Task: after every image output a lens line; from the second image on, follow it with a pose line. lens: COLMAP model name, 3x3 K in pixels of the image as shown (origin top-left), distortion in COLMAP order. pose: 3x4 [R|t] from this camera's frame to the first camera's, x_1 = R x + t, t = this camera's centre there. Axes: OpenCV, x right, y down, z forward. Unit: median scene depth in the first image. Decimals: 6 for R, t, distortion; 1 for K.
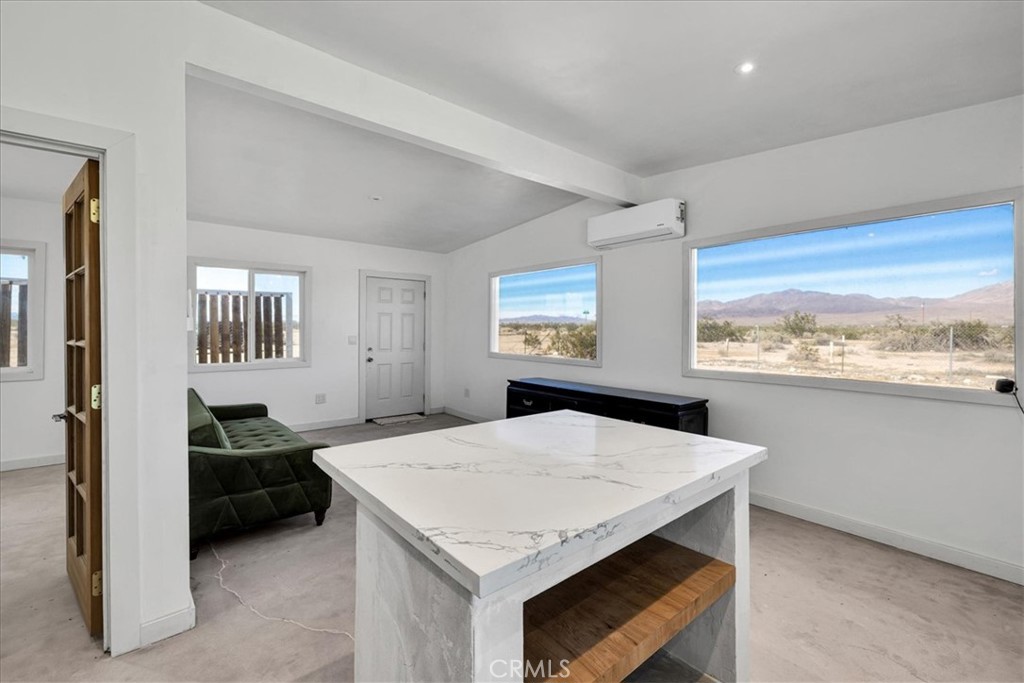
lens RADIAL K [[432.4, 0, 507.7], [0, 432.4, 337.7], [0, 0, 1]] dist [0.000992, 0.000026]
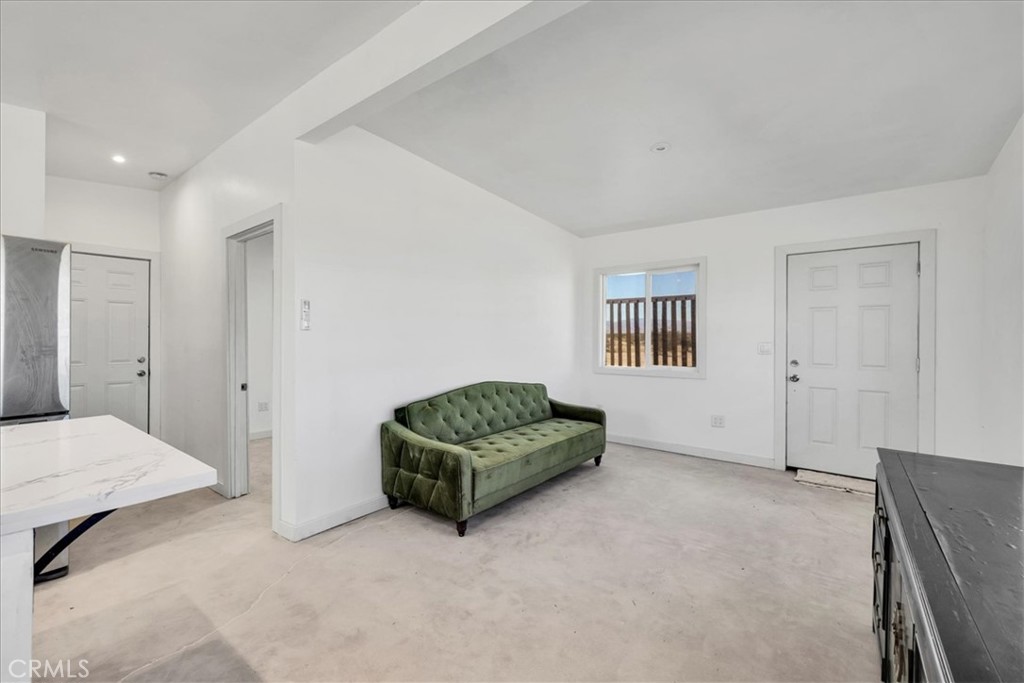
lens RADIAL K [[432.4, 0, 507.7], [0, 432.4, 337.7], [0, 0, 1]] dist [0.000992, 0.000026]
pose [[0.210343, -0.005510, -0.977612, 0.244499], [-0.022471, 0.999693, -0.010470, 0.005214], [0.977369, 0.024170, 0.210154, 0.430892]]
